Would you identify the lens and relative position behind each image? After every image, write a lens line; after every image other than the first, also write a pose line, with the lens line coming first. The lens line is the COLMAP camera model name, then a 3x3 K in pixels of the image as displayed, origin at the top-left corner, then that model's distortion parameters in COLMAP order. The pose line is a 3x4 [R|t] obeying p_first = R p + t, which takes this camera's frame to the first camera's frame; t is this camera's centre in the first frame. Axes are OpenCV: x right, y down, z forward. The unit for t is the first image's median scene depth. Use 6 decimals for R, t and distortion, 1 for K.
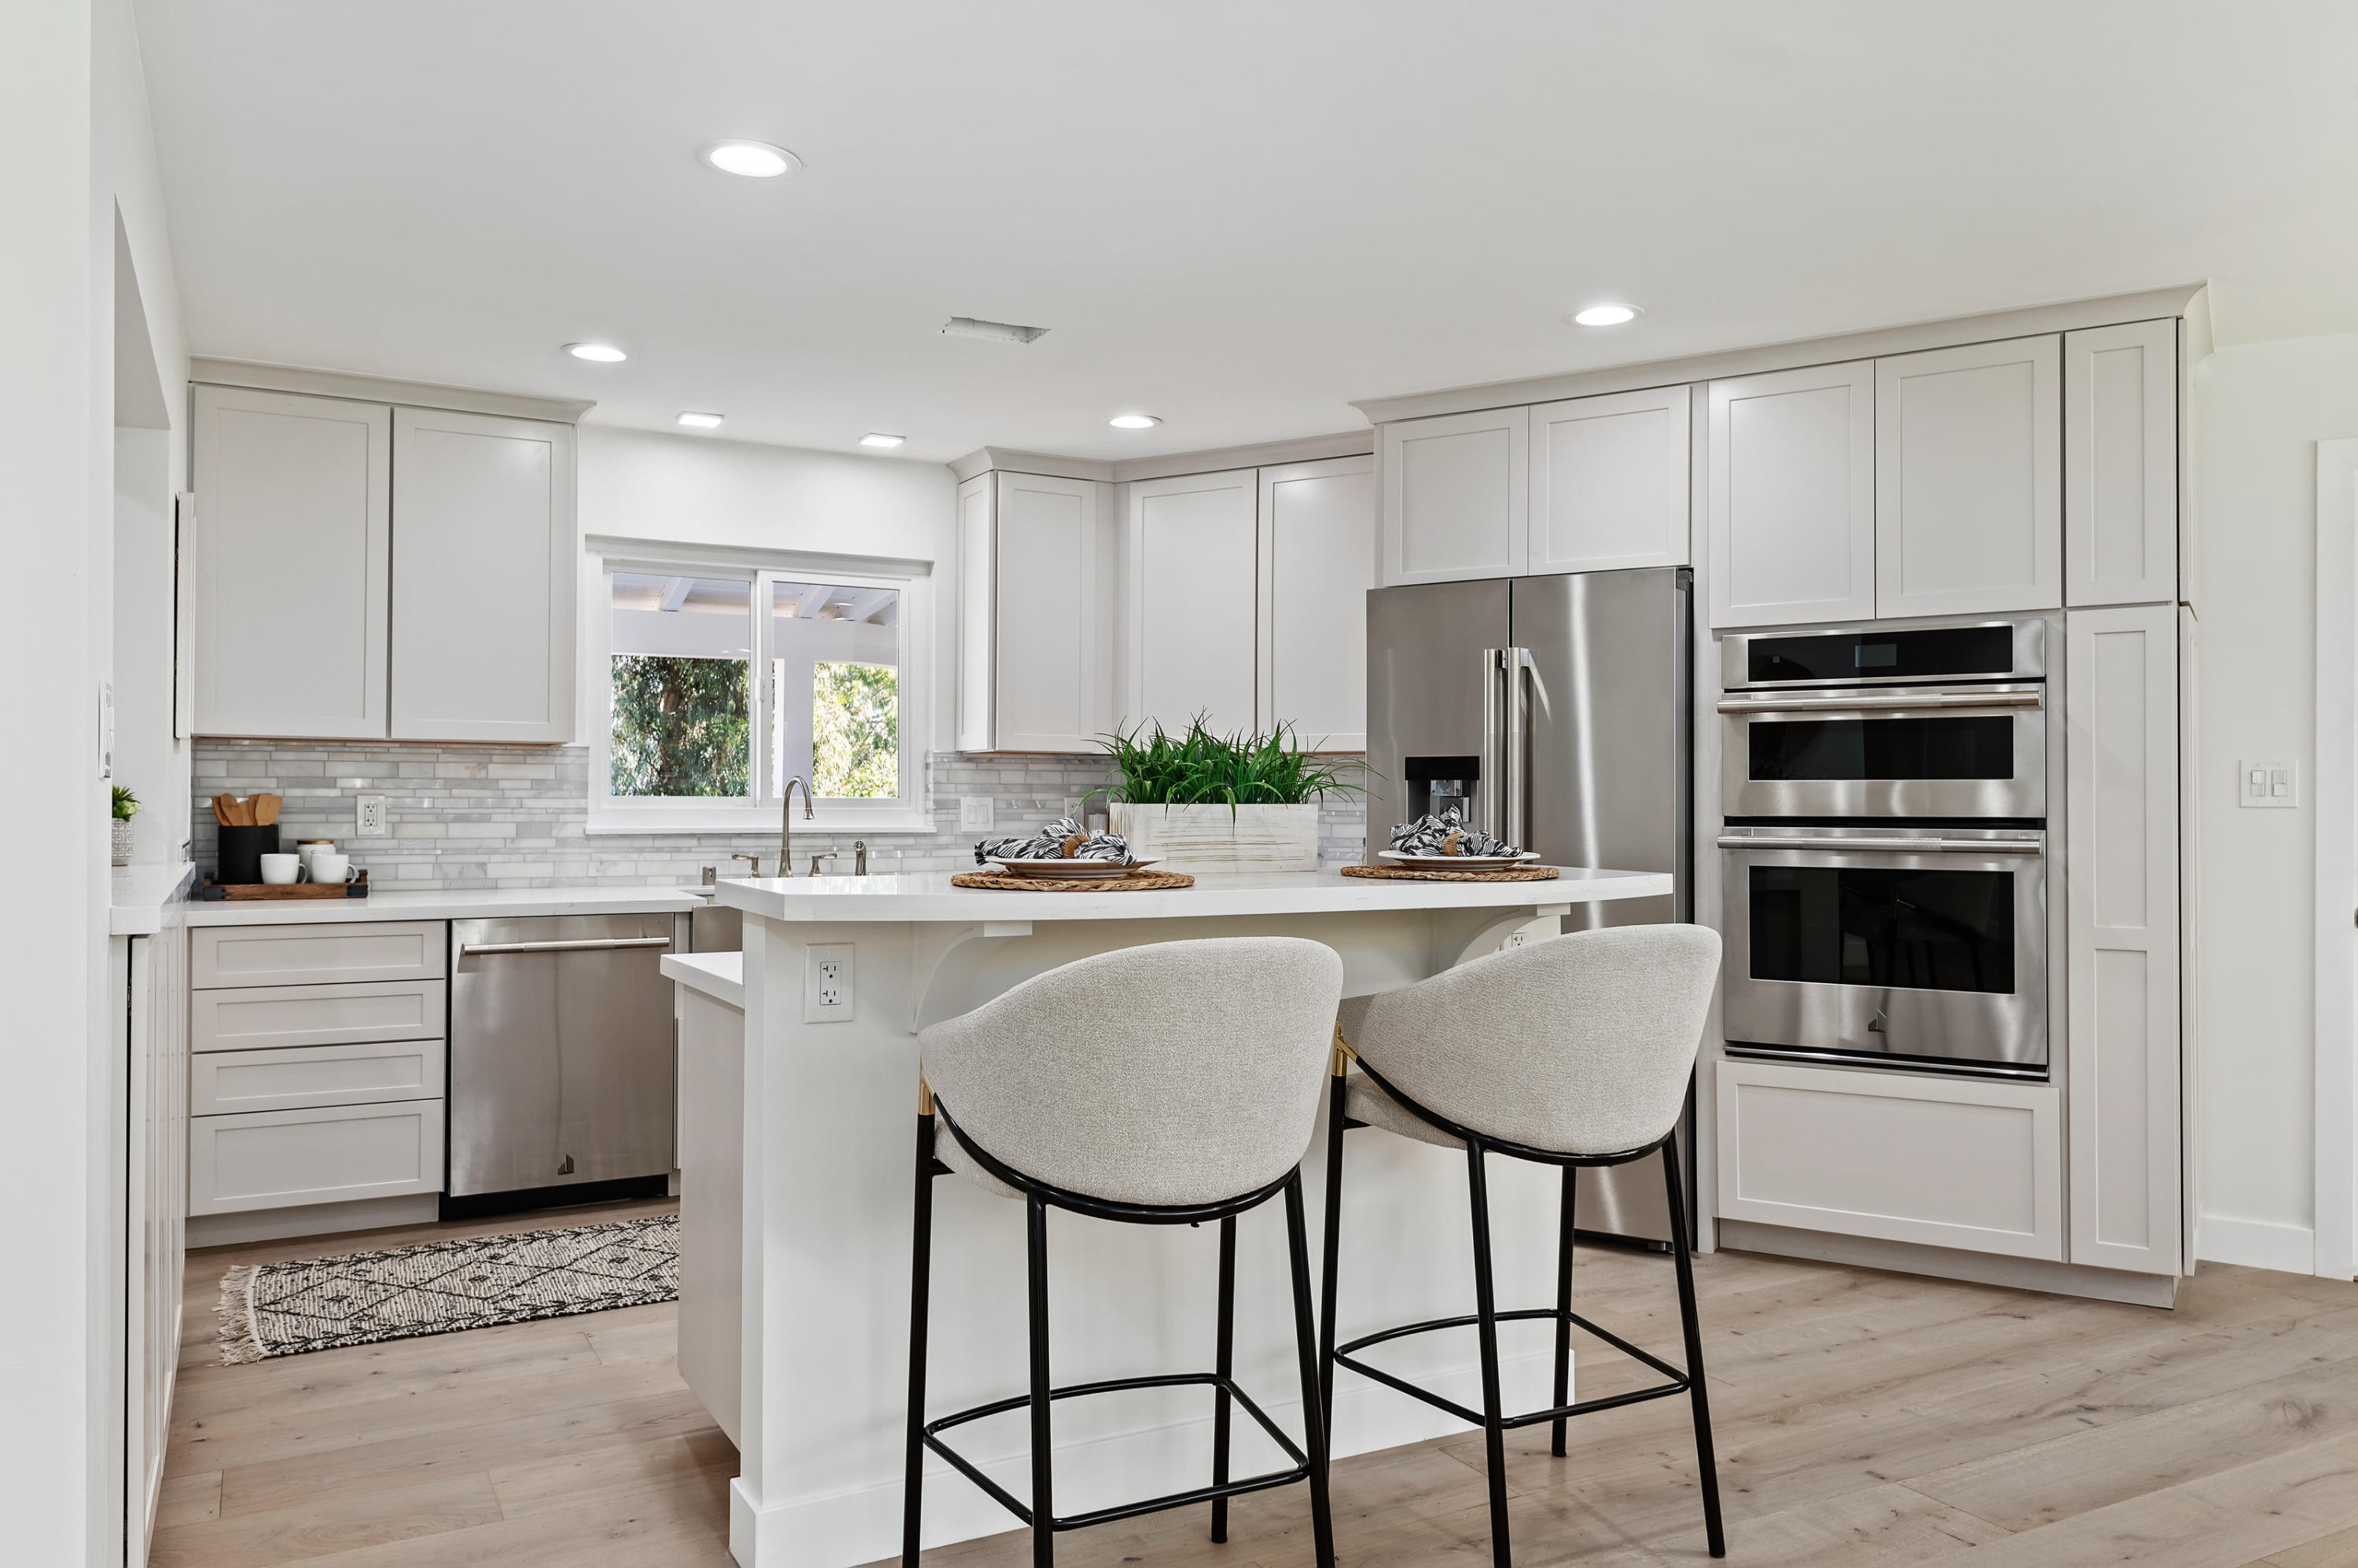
lens RADIAL K [[1639.7, 0, 1179.0], [0, 1639.7, 784.0], [0, 0, 1]] dist [-0.000789, 0.000645]
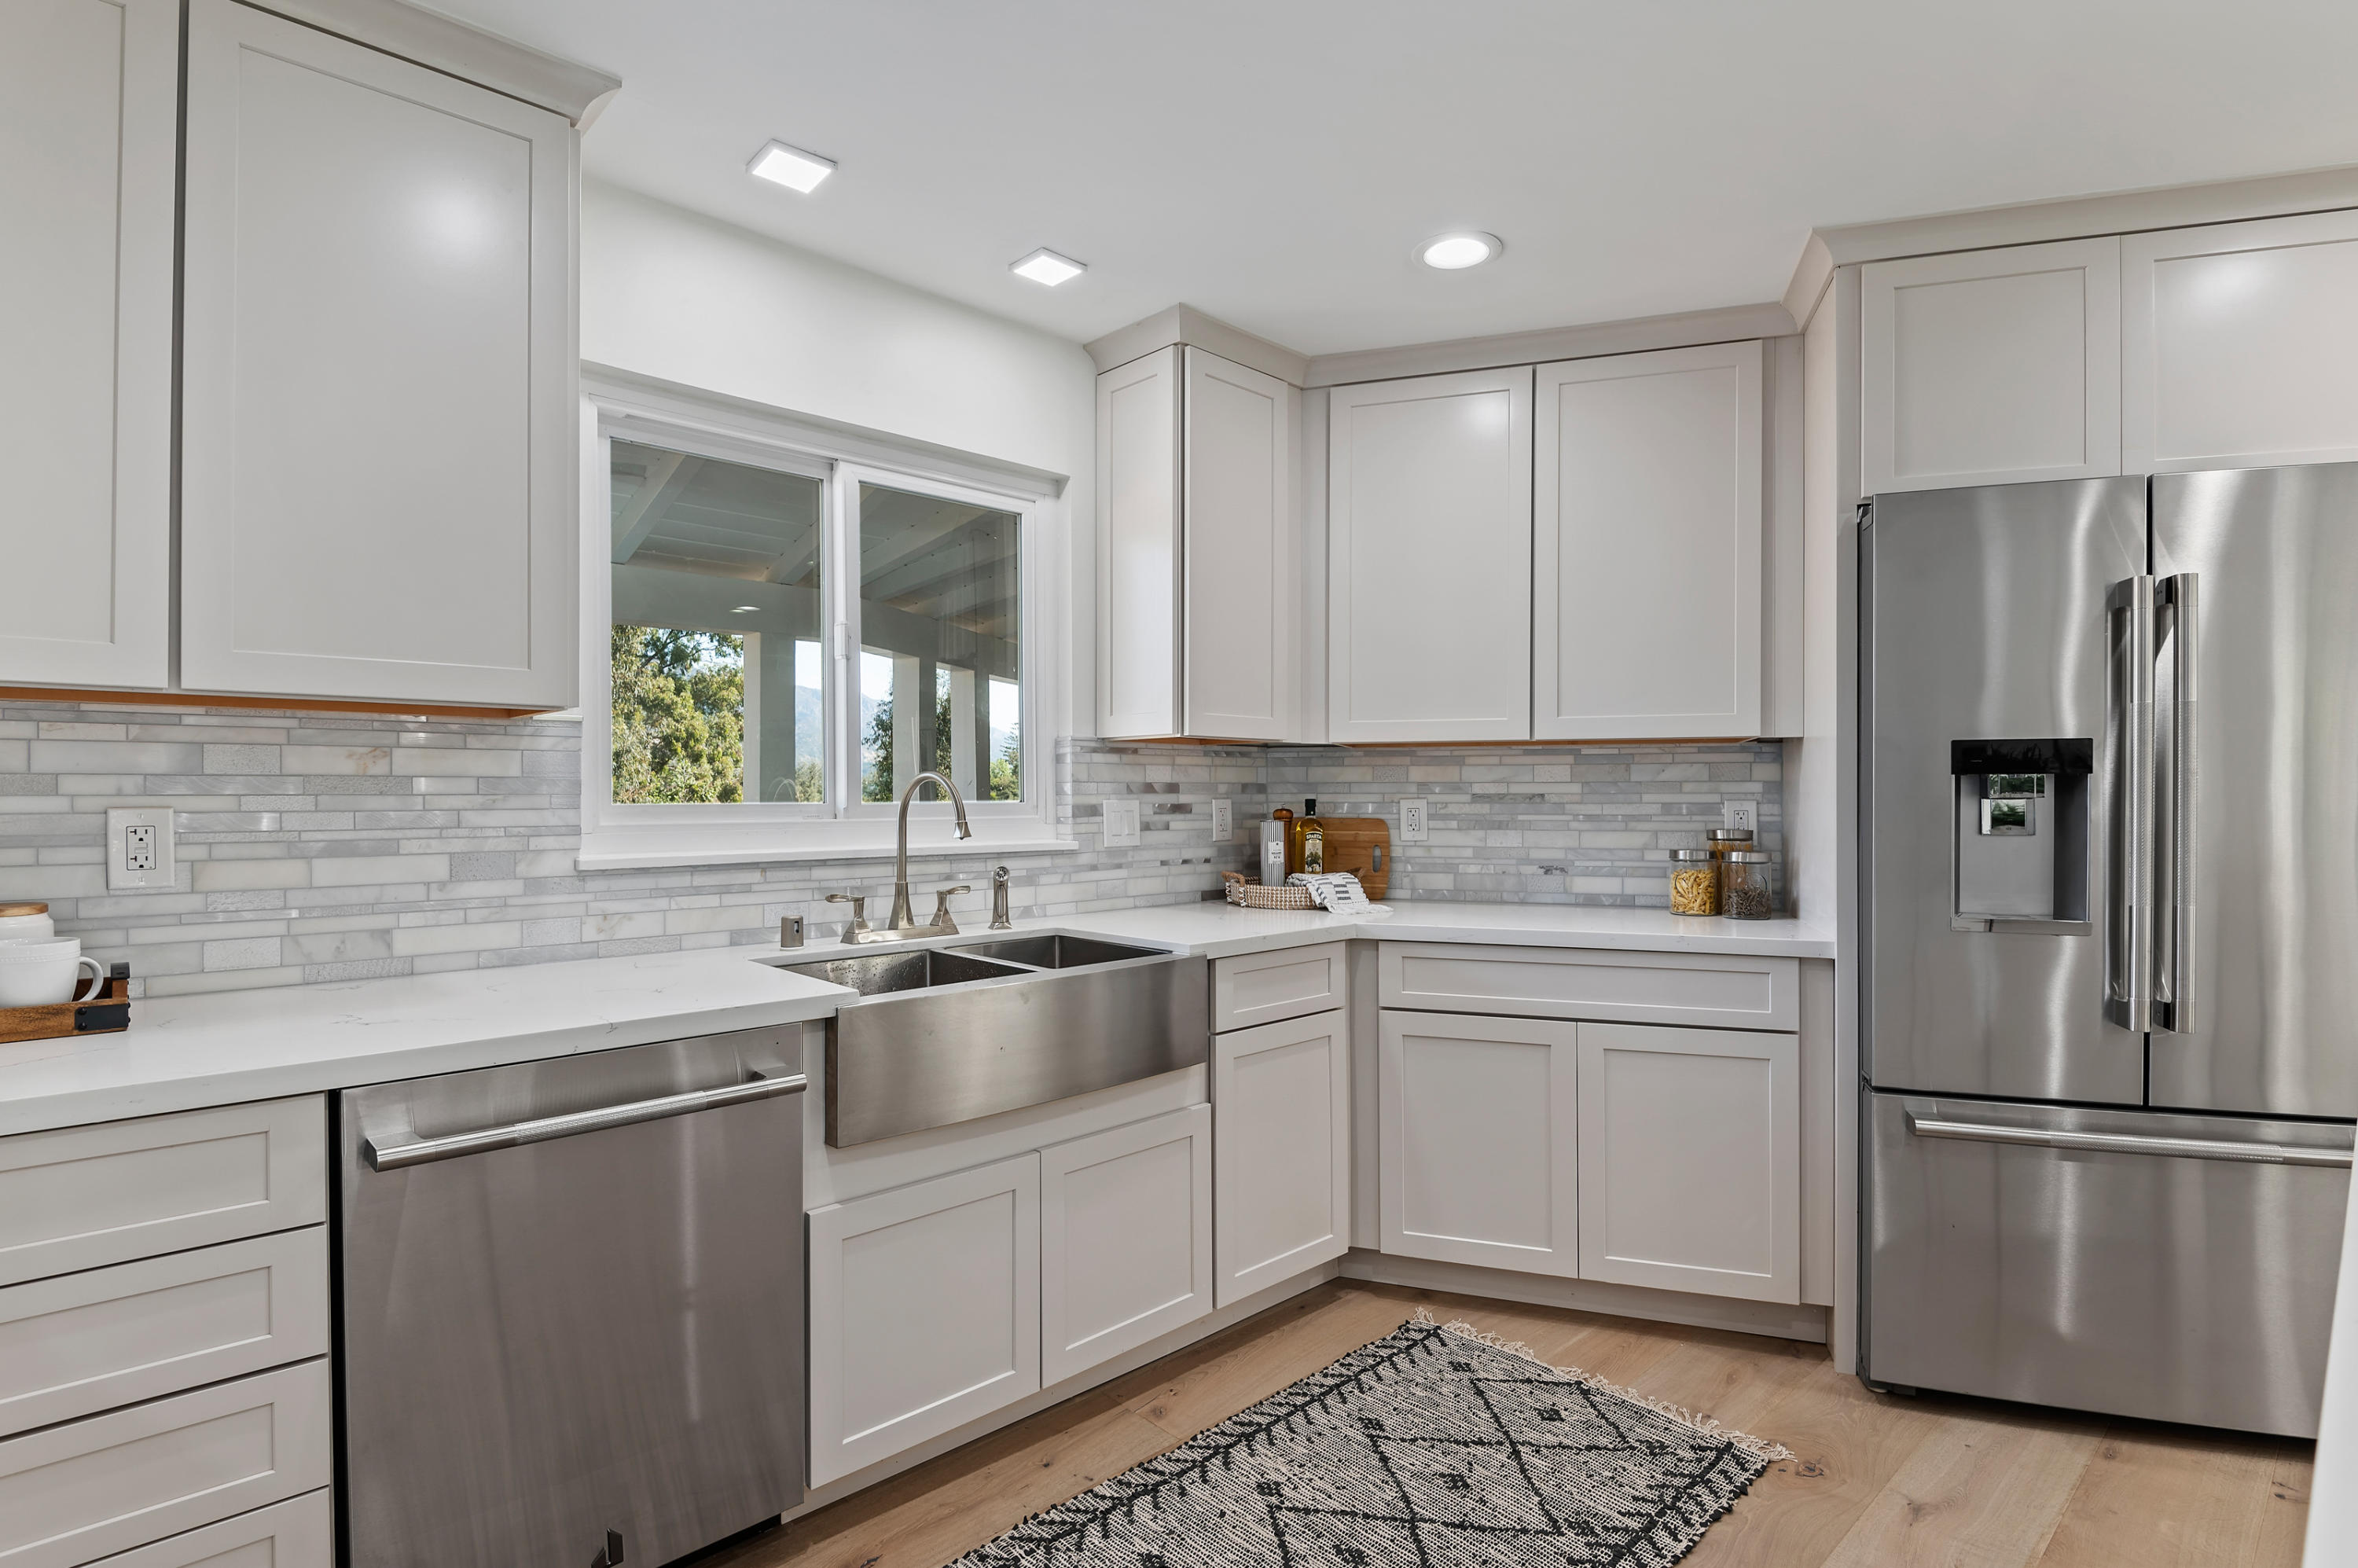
lens RADIAL K [[1136.1, 0, 1178.2], [0, 1136.1, 800.3], [0, 0, 1]] dist [-0.001498, -0.015405]
pose [[0.966724, -0.008021, 0.255696, -0.259988], [0.004412, 0.999882, 0.014684, 0.000664], [-0.255783, -0.013067, 0.966646, 0.557993]]
